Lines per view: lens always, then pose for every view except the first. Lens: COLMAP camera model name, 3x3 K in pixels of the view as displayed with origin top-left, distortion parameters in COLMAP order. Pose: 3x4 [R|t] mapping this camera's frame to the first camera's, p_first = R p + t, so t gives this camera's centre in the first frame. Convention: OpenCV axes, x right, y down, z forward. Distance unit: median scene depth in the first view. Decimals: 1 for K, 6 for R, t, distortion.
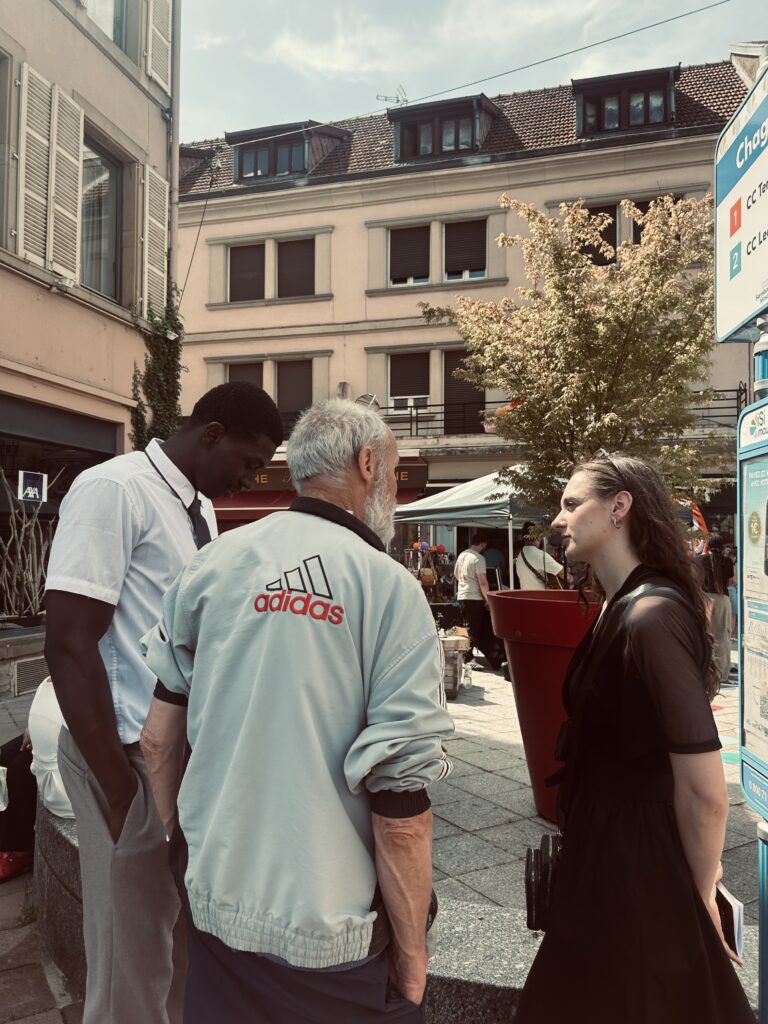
lens RADIAL K [[772.2, 0, 385.1], [0, 772.2, 518.6], [0, 0, 1]] dist [0.042487, -0.040965]
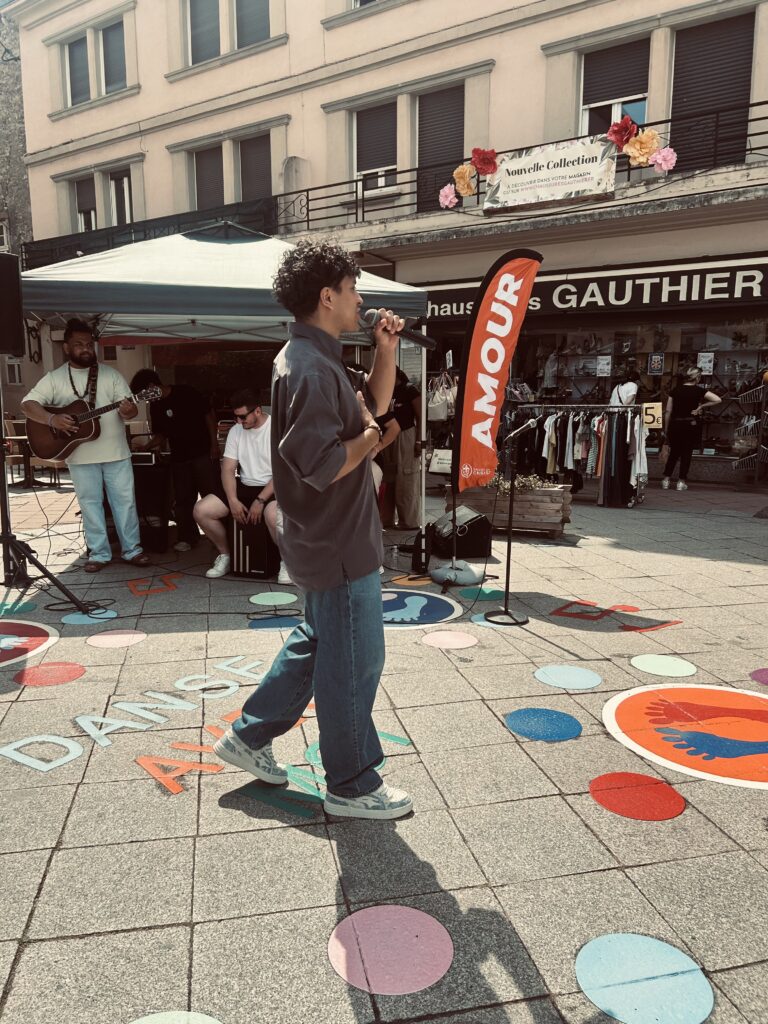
lens RADIAL K [[772.2, 0, 388.2], [0, 772.2, 510.0], [0, 0, 1]] dist [0.042487, -0.040965]
pose [[0.939680, 0.049043, -0.338522, 0.329322], [0.018653, 0.980849, 0.193876, 0.019371], [0.341547, -0.188496, 0.920769, 0.271753]]
